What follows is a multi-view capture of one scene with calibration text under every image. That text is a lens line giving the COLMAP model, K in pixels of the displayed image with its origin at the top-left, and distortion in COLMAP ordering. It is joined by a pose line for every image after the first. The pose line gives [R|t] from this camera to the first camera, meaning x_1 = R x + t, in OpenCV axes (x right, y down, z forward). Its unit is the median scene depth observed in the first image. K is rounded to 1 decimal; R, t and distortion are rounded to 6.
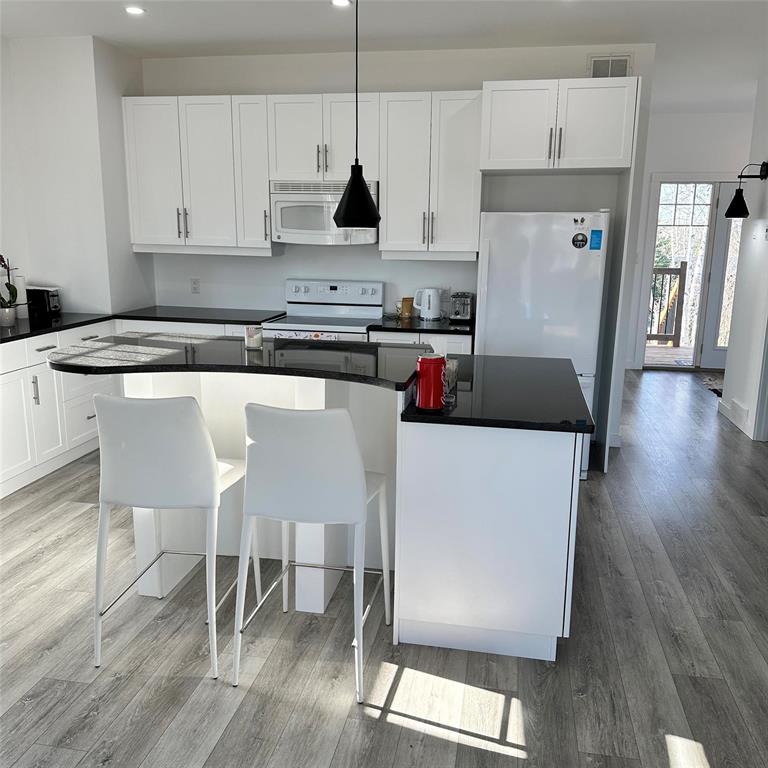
lens RADIAL K [[712.8, 0, 383.4], [0, 712.8, 392.1], [0, 0, 1]] dist [0.131015, -0.220891]
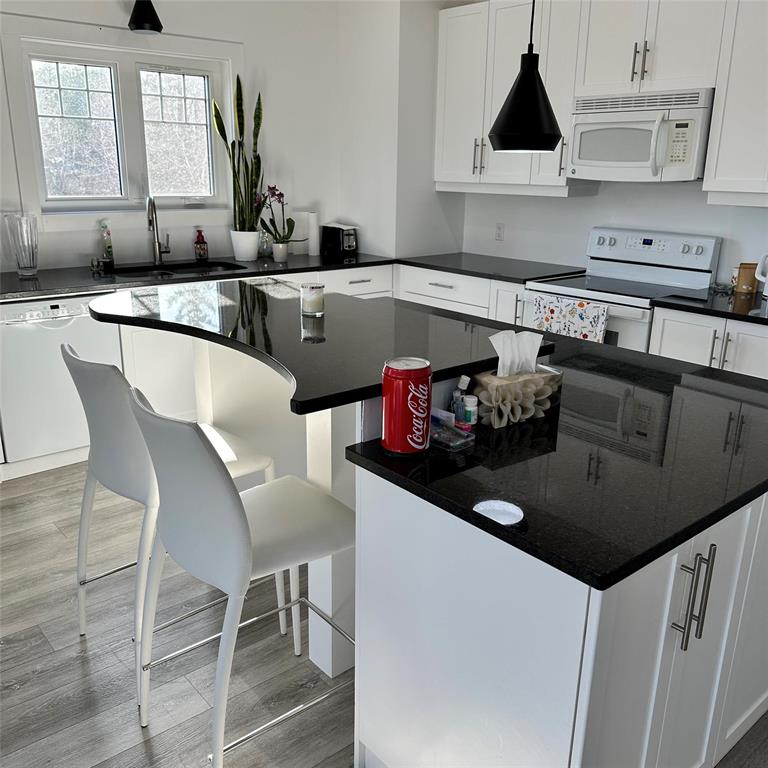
lens RADIAL K [[708.1, 0, 385.2], [0, 708.1, 388.7], [0, 0, 1]] dist [0.128137, -0.225447]
pose [[0.776140, 0.186888, -0.602229, 0.257643], [-0.144070, 0.982365, 0.119179, -0.061503], [0.613881, -0.005736, 0.789377, 0.328724]]
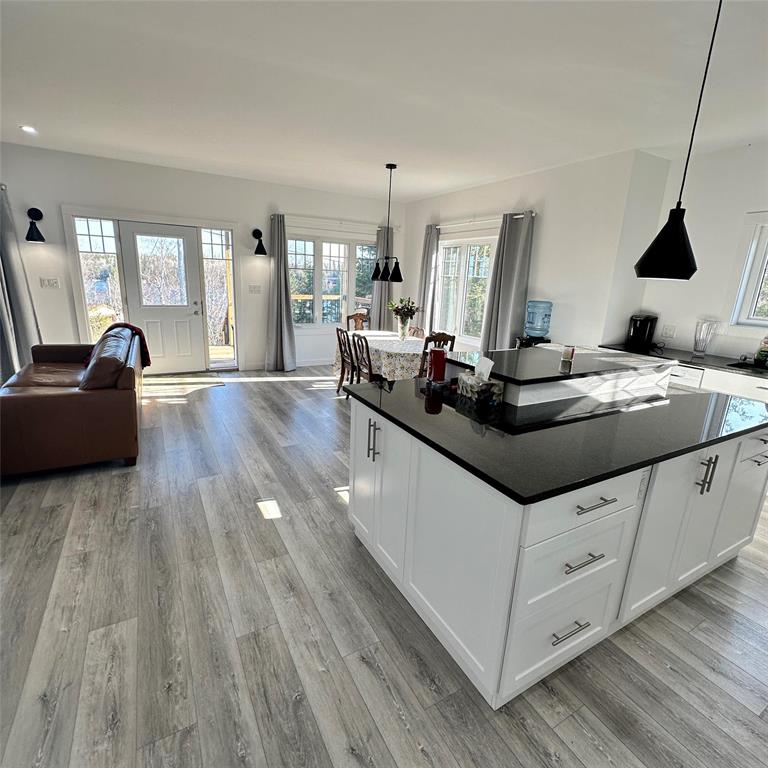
lens RADIAL K [[409.7, 0, 384.0], [0, 409.7, 384.0], [0, 0, 1]] dist [-0.003339, 0.000836]
pose [[-0.765241, 0.117886, -0.632857, 0.481222], [-0.193326, 0.895625, 0.400601, -0.208359], [0.614028, 0.428904, -0.662579, 0.991526]]
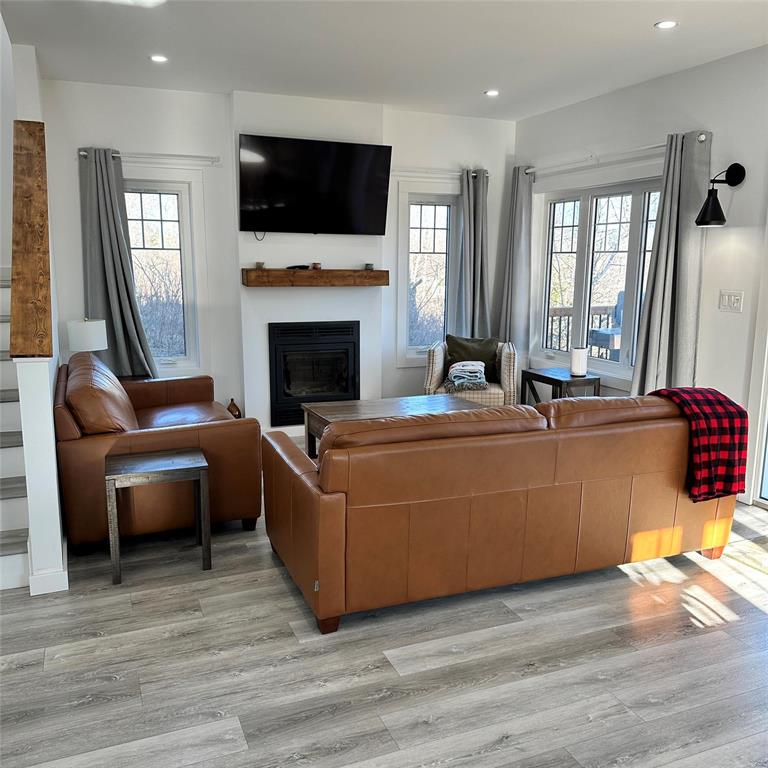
lens RADIAL K [[708.1, 0, 385.2], [0, 708.1, 388.7], [0, 0, 1]] dist [0.128137, -0.225447]
pose [[-0.551493, -0.194506, 0.811186, -0.208894], [0.155563, 0.931396, 0.329091, -0.128317], [-0.819546, 0.307682, -0.483401, 0.473533]]
